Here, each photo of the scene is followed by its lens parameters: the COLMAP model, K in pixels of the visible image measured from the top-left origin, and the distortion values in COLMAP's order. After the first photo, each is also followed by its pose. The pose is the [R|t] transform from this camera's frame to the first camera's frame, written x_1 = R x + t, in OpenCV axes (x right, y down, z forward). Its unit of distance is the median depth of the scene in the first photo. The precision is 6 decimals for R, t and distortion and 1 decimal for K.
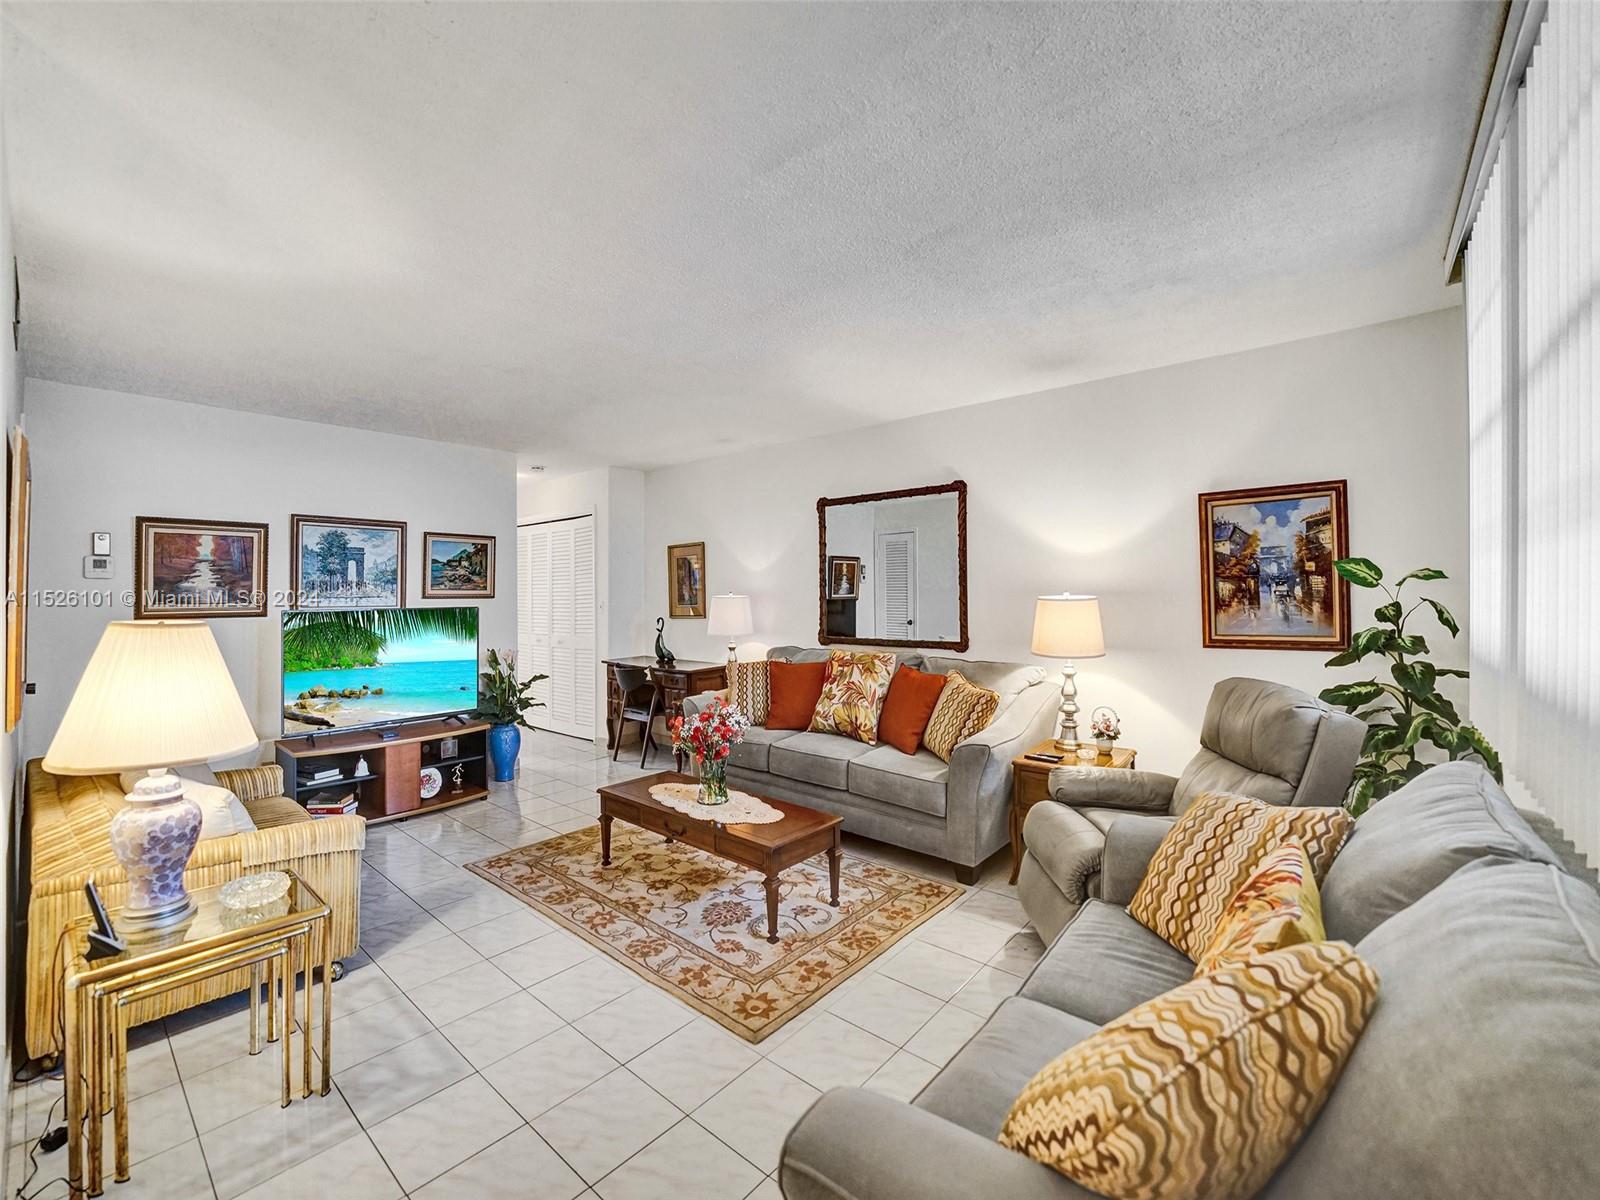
lens RADIAL K [[661.5, 0, 800.1], [0, 661.5, 587.3], [0, 0, 1]] dist [-0.022603, -0.000374]
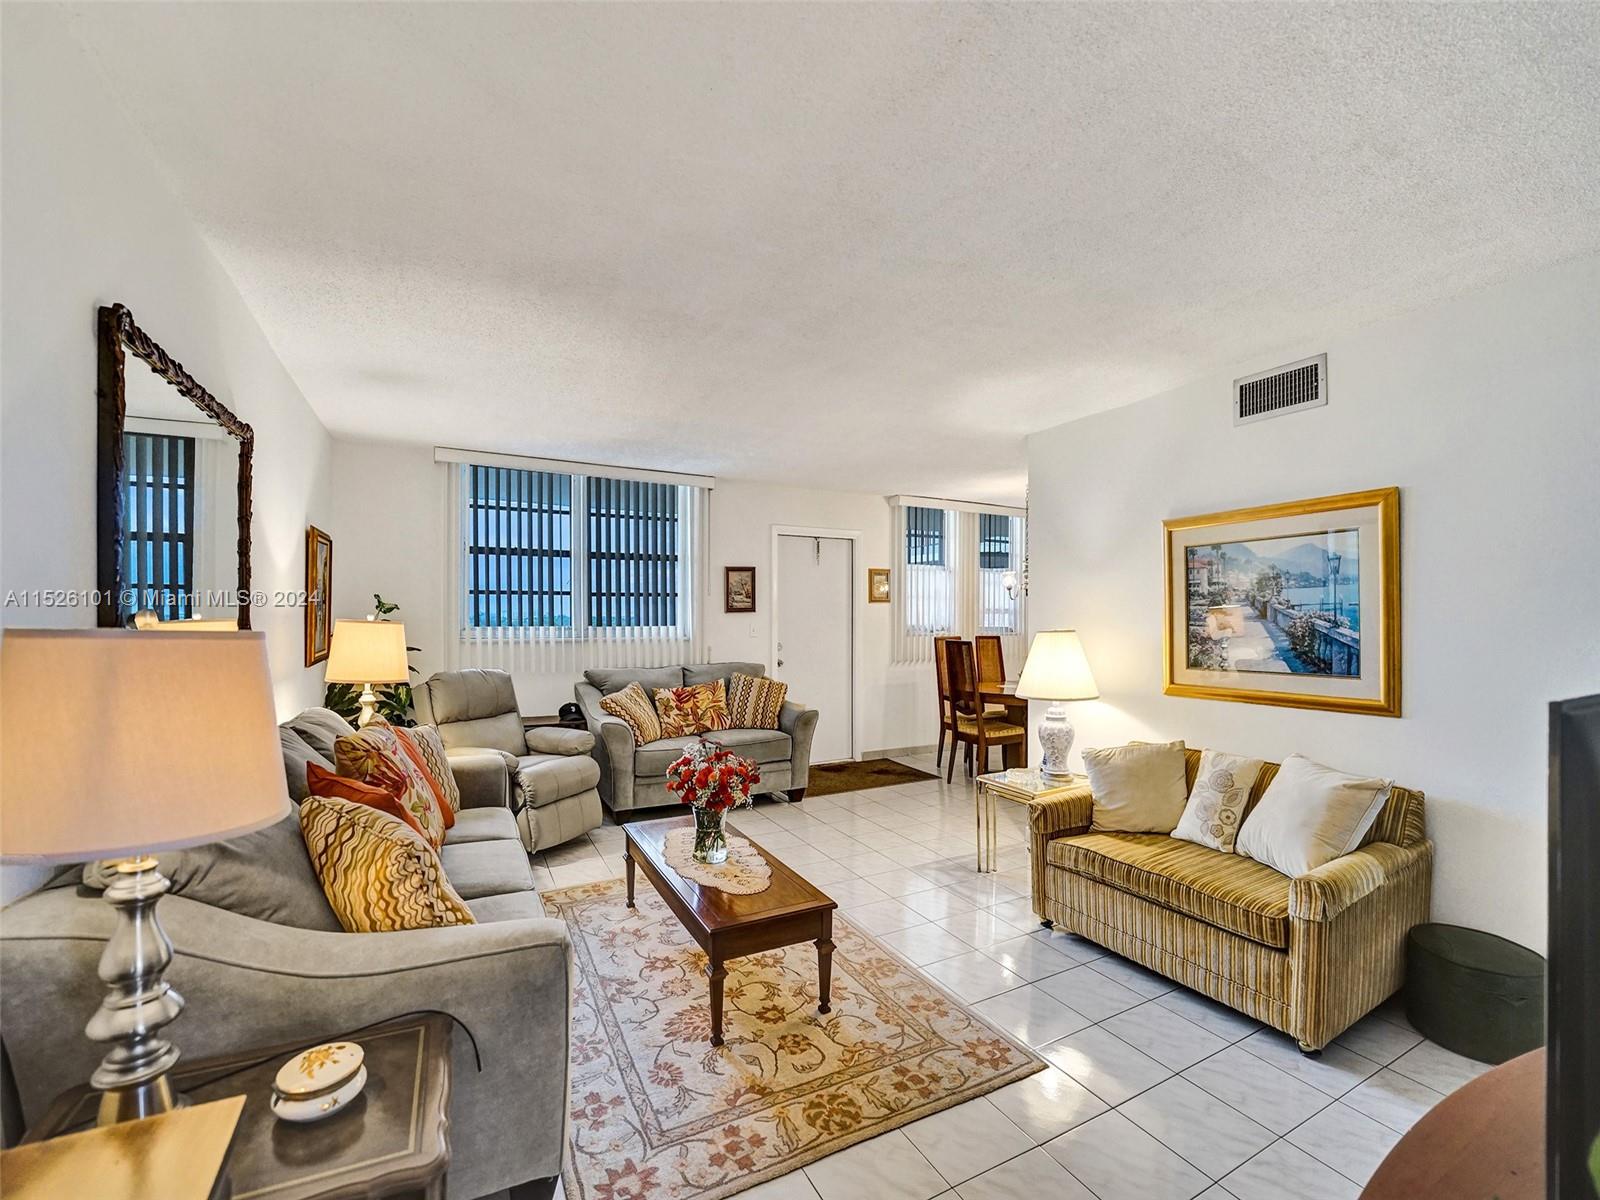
lens RADIAL K [[675.9, 0, 788.2], [0, 675.9, 605.8], [0, 0, 1]] dist [-0.023117, -0.000303]
pose [[-0.920865, 0.008018, 0.389799, -0.560045], [-0.002133, 0.999670, -0.025602, 0.016673], [-0.389876, -0.024408, -0.920544, 1.744095]]
